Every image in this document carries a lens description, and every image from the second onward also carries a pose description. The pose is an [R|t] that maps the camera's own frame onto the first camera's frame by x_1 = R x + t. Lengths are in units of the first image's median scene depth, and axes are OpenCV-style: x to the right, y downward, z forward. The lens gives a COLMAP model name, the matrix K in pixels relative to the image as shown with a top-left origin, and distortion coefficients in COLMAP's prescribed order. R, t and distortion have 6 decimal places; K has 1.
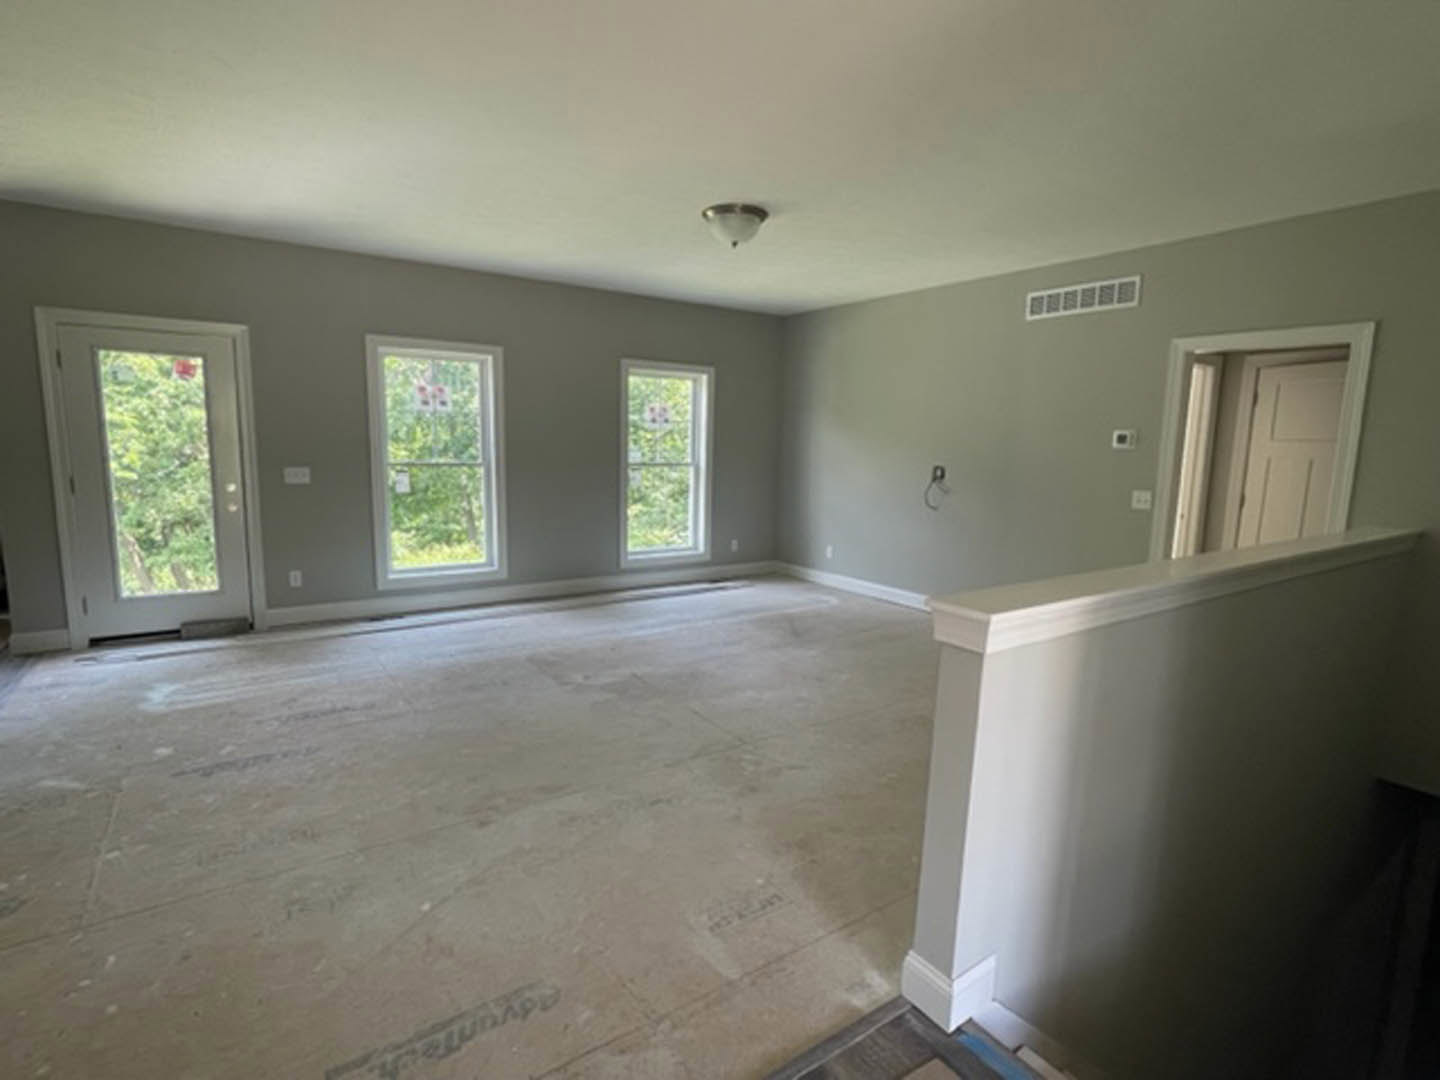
lens RADIAL K [[727.7, 0, 720.0], [0, 727.7, 540.0], [0, 0, 1]] dist [-0.000829, -0.000037]
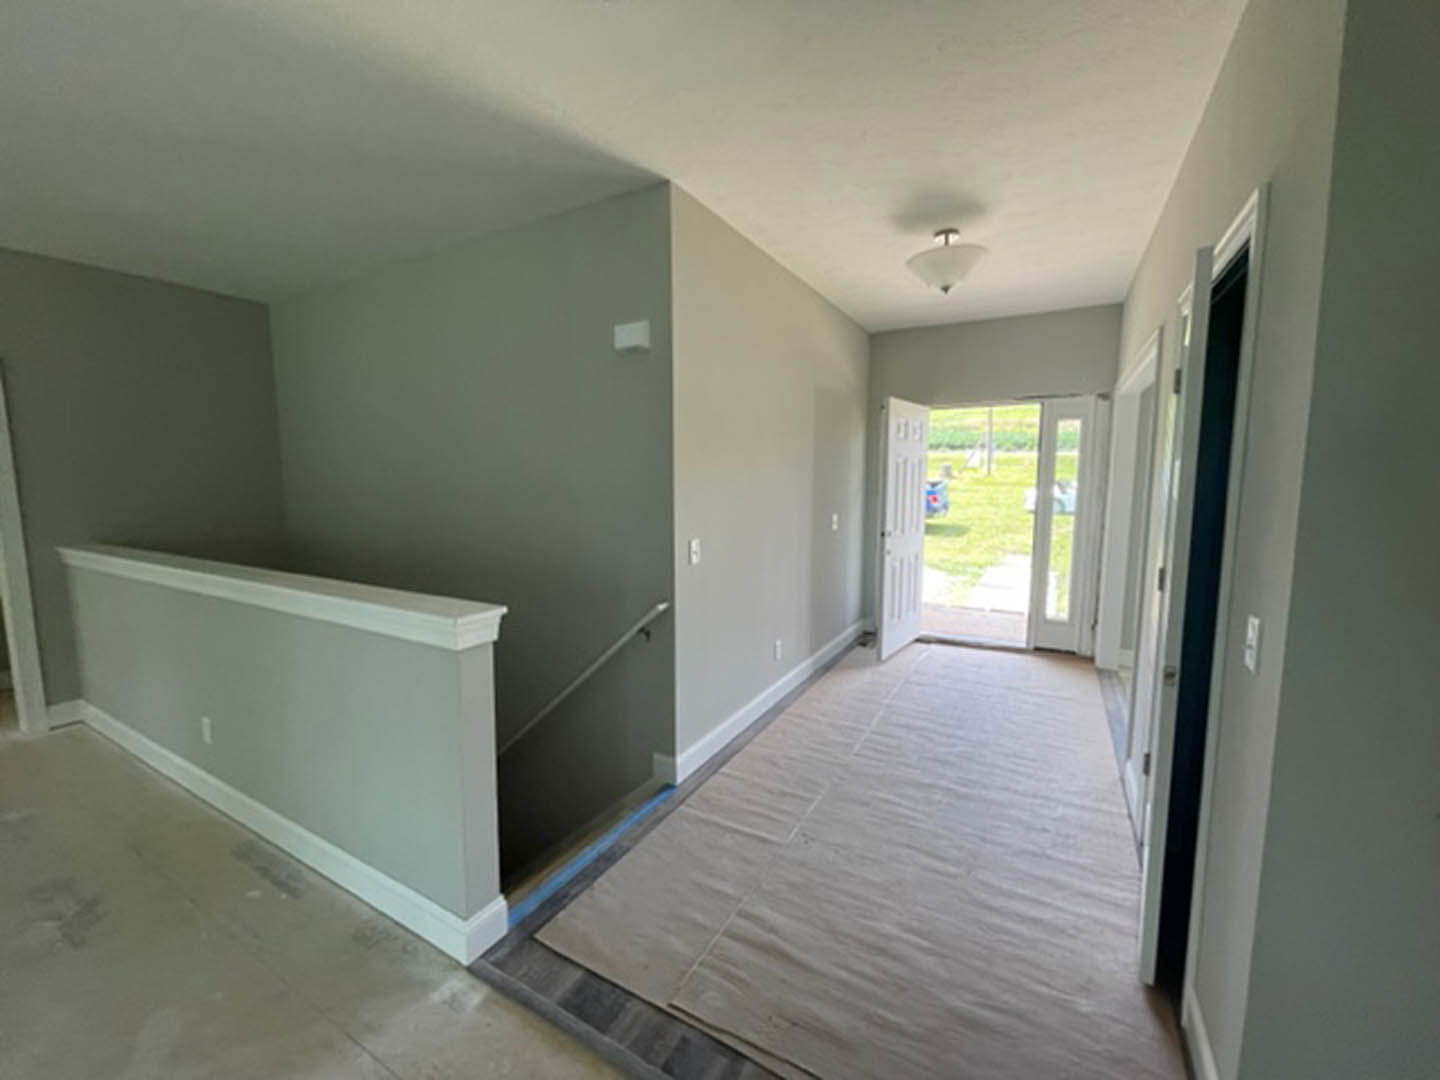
lens RADIAL K [[576.8, 0, 720.0], [0, 576.8, 540.0], [0, 0, 1]] dist [0.006544, 0.000104]
pose [[-0.428653, -0.121674, 0.895239, -0.241536], [0.116639, 0.975145, 0.188382, -0.057914], [-0.895909, 0.185170, -0.403807, 0.325865]]
